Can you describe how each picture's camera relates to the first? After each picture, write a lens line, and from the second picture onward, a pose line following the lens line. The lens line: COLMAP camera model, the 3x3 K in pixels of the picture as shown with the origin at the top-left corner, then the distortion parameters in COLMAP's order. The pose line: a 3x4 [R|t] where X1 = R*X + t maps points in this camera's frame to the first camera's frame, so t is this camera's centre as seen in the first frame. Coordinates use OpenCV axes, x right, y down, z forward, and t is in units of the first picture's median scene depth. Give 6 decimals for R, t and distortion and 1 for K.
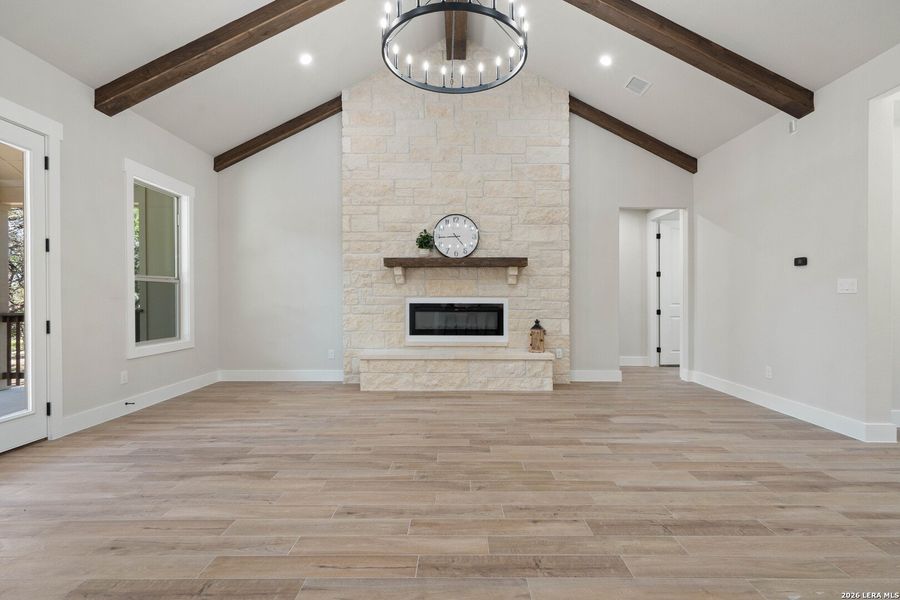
lens RADIAL K [[415.7, 0, 457.1], [0, 415.7, 301.7], [0, 0, 1]] dist [-0.005884, 0.003960]
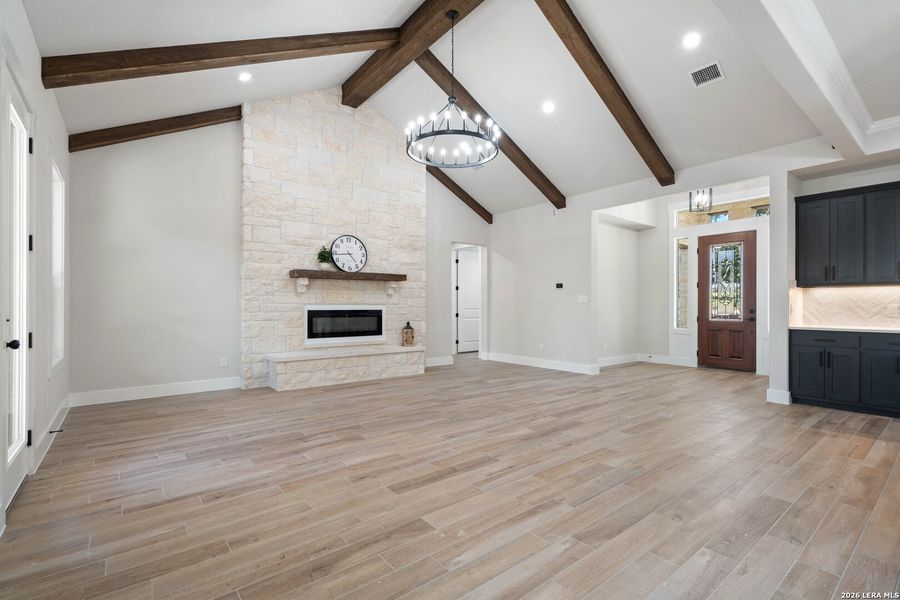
lens RADIAL K [[415.7, 0, 450.2], [0, 415.7, 305.0], [0, 0, 1]] dist [-0.005884, 0.003960]
pose [[0.784816, -0.000329, 0.619729, -0.549699], [0.005333, 0.999966, -0.006222, -0.000617], [-0.619706, 0.008188, 0.784791, -0.124949]]
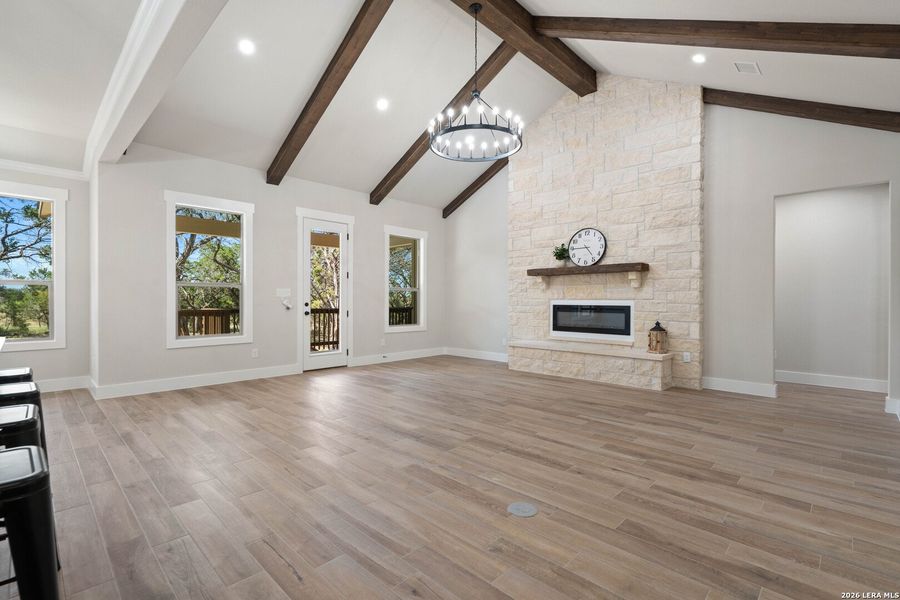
lens RADIAL K [[415.7, 0, 448.5], [0, 415.7, 306.6], [0, 0, 1]] dist [-0.005884, 0.003960]
pose [[0.712490, 0.011569, -0.701587, 0.574079], [-0.007605, 0.999933, 0.008765, 0.000880], [0.701641, -0.000910, 0.712530, -0.102173]]
